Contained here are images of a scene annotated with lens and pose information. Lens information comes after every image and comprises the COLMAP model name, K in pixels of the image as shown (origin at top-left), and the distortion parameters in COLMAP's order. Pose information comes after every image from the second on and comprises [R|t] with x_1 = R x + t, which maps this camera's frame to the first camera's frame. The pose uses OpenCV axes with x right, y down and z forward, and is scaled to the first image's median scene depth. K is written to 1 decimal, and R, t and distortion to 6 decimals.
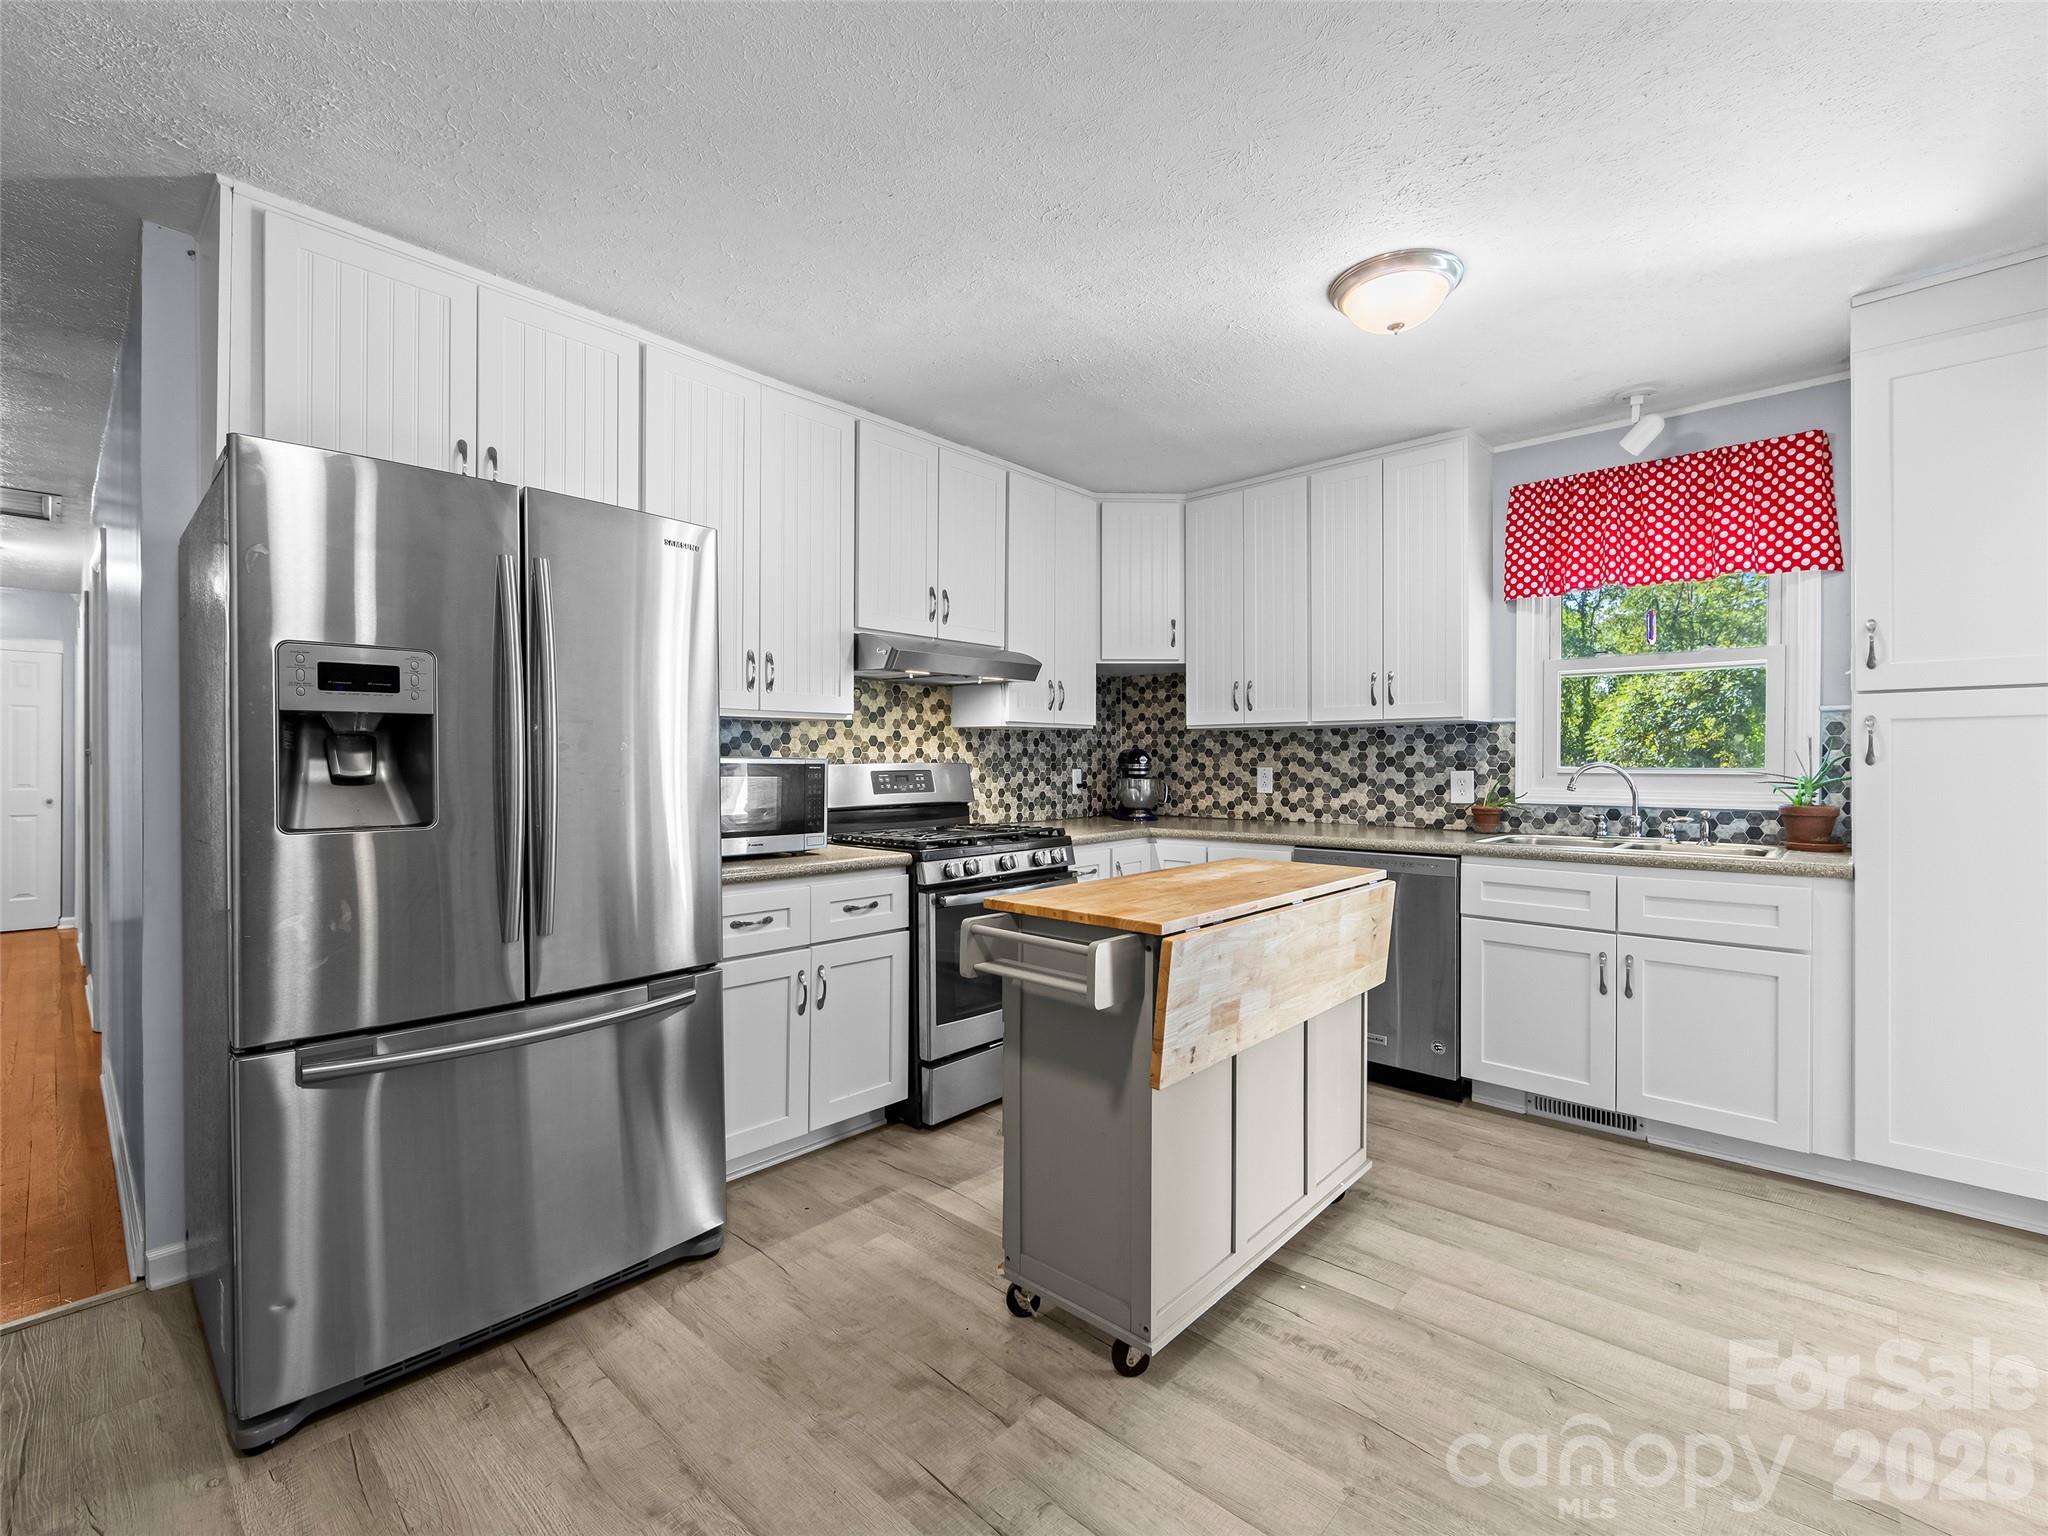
lens RADIAL K [[905.4, 0, 1030.3], [0, 905.4, 767.5], [0, 0, 1]] dist [-0.001093, 0.001246]
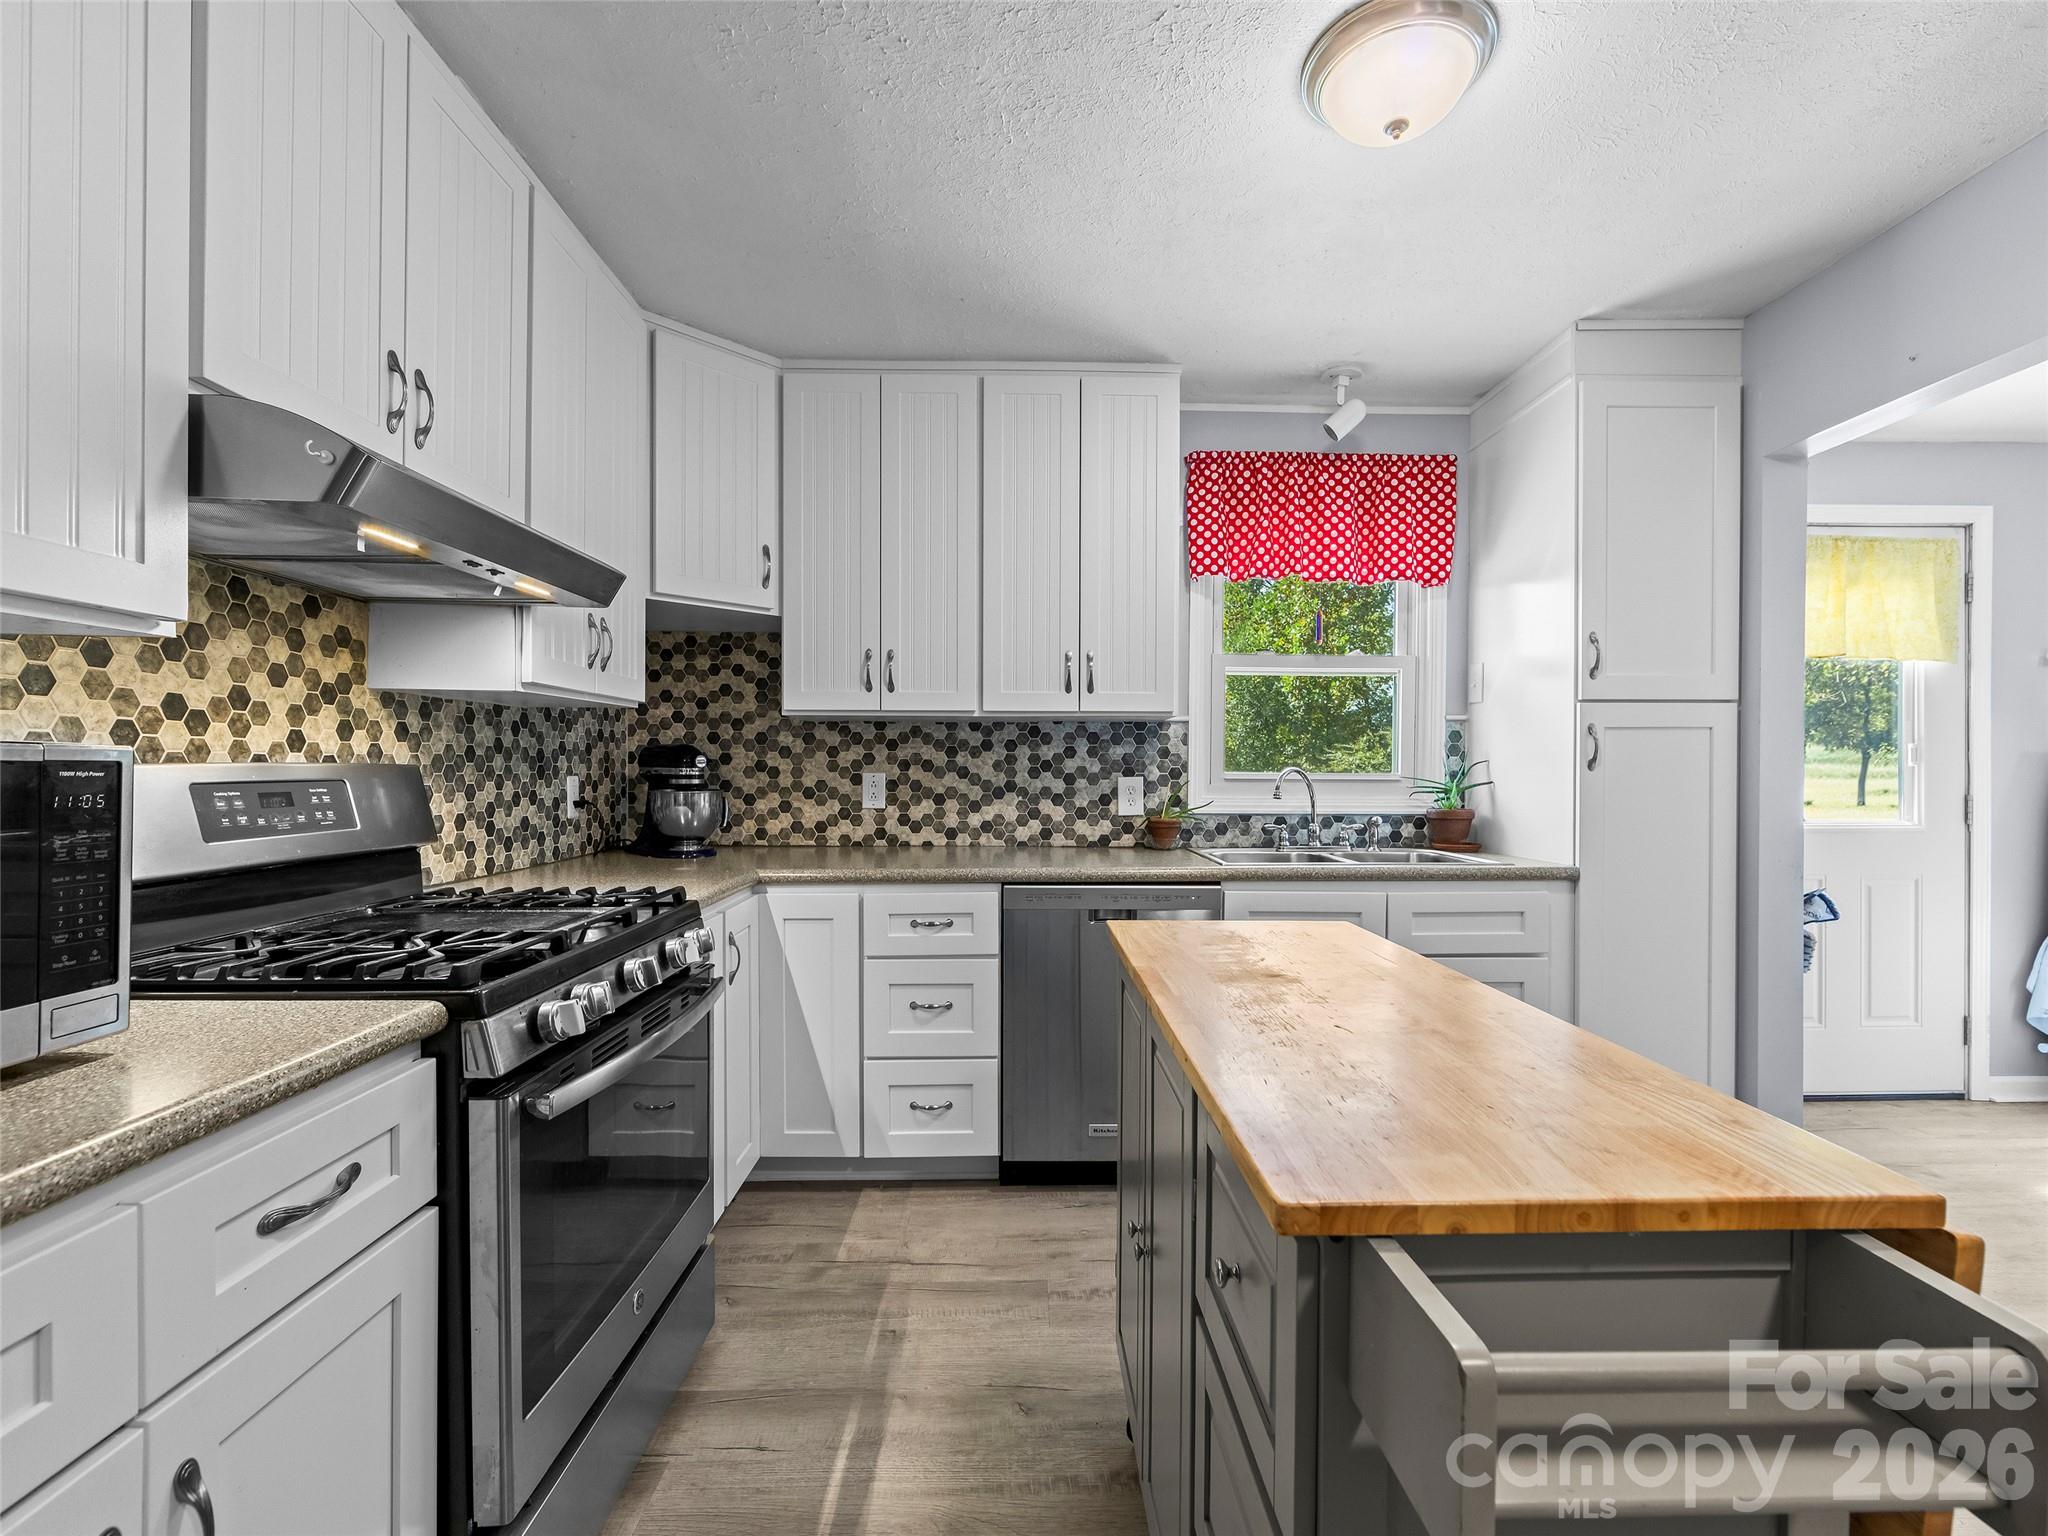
lens RADIAL K [[905.4, 0, 1034.5], [0, 905.4, 773.8], [0, 0, 1]] dist [-0.001093, 0.001246]
pose [[0.724296, -0.001088, 0.689488, -0.168566], [0.000455, 0.999999, 0.001099, -0.000216], [-0.689489, -0.000482, 0.724296, 0.439718]]
